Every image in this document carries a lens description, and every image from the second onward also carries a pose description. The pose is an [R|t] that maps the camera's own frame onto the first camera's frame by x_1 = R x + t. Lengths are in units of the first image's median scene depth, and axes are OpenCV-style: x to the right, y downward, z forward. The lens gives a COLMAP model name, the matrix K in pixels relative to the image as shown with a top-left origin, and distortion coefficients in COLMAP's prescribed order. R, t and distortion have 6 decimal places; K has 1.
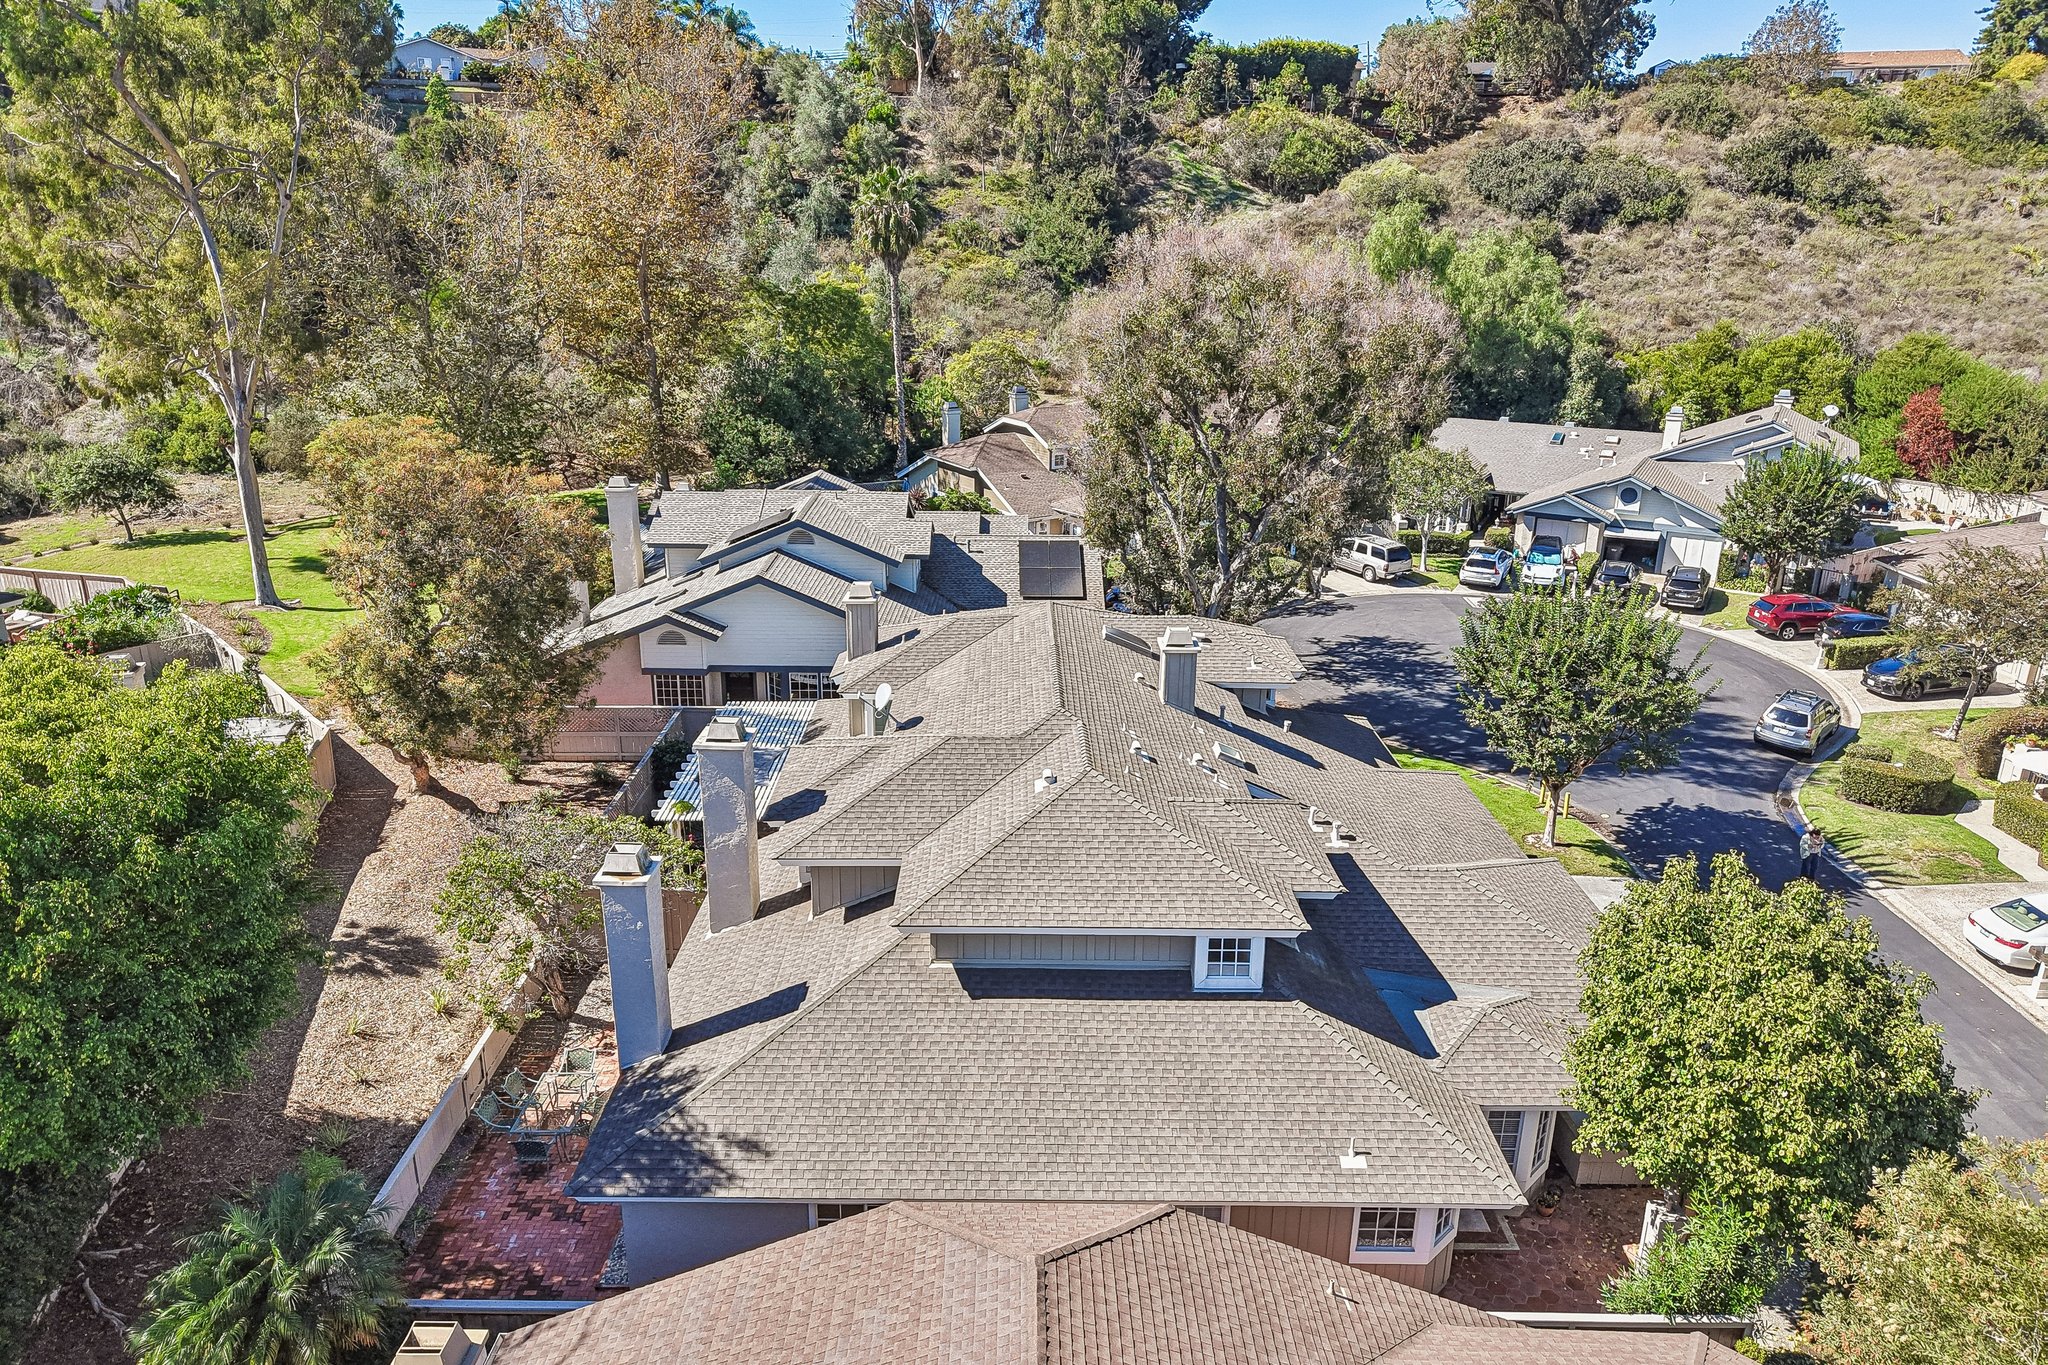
lens RADIAL K [[1417.3, 0, 986.5], [0, 1417.3, 681.9], [0, 0, 1]] dist [0.007803, -0.002975]
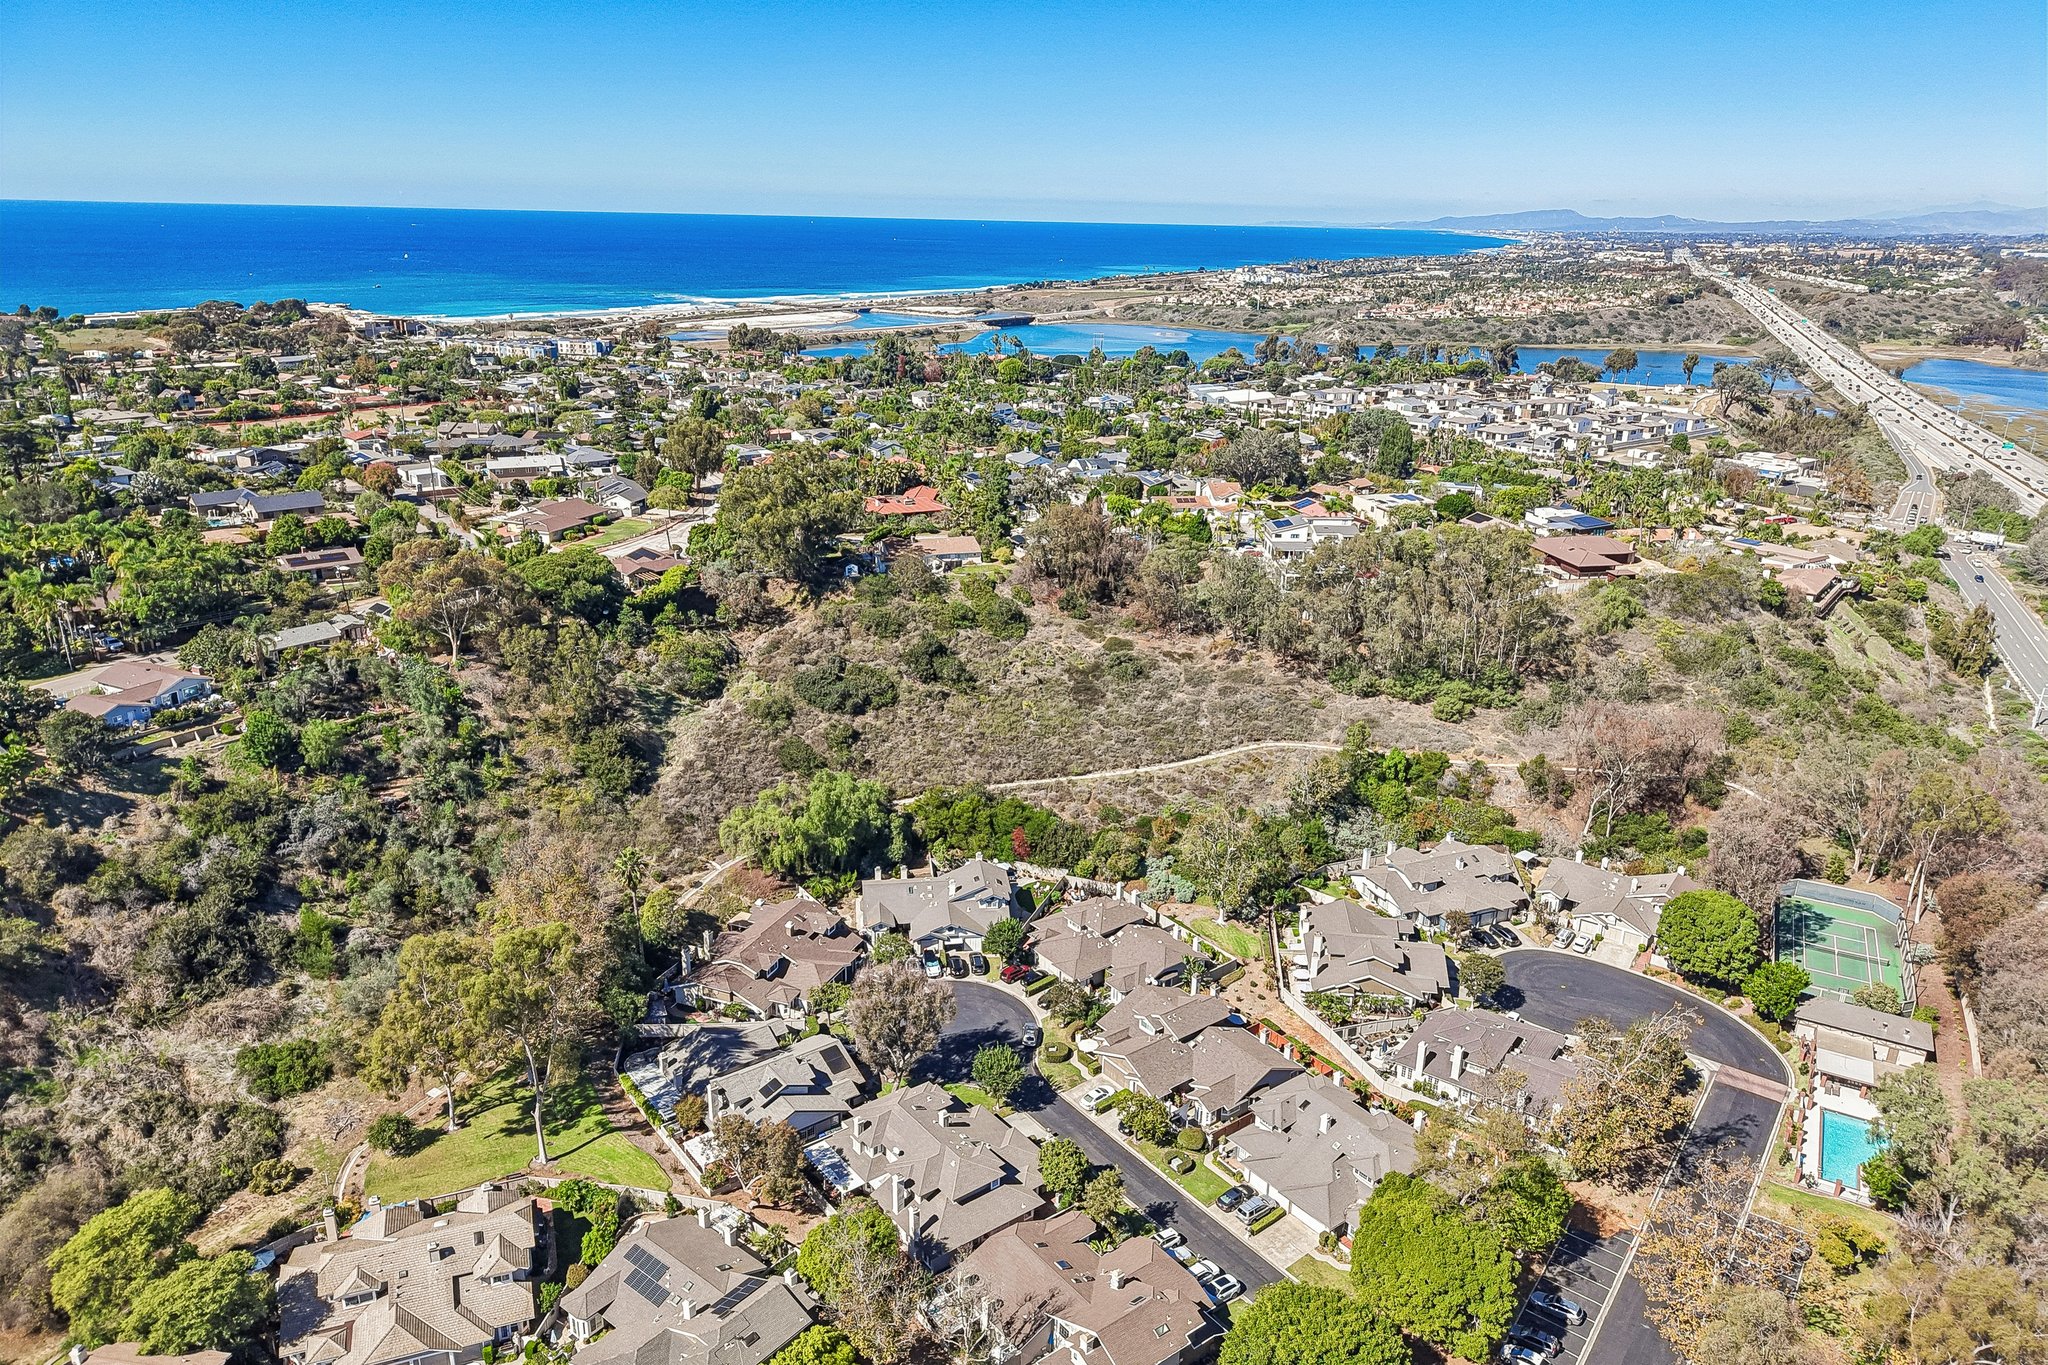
lens RADIAL K [[1417.3, 0, 986.5], [0, 1417.3, 681.9], [0, 0, 1]] dist [0.007803, -0.002975]
pose [[0.810131, -0.183724, 0.556716, -0.832821], [0.173894, 0.982195, 0.071087, -0.688002], [-0.559864, 0.039220, 0.827656, -1.201297]]
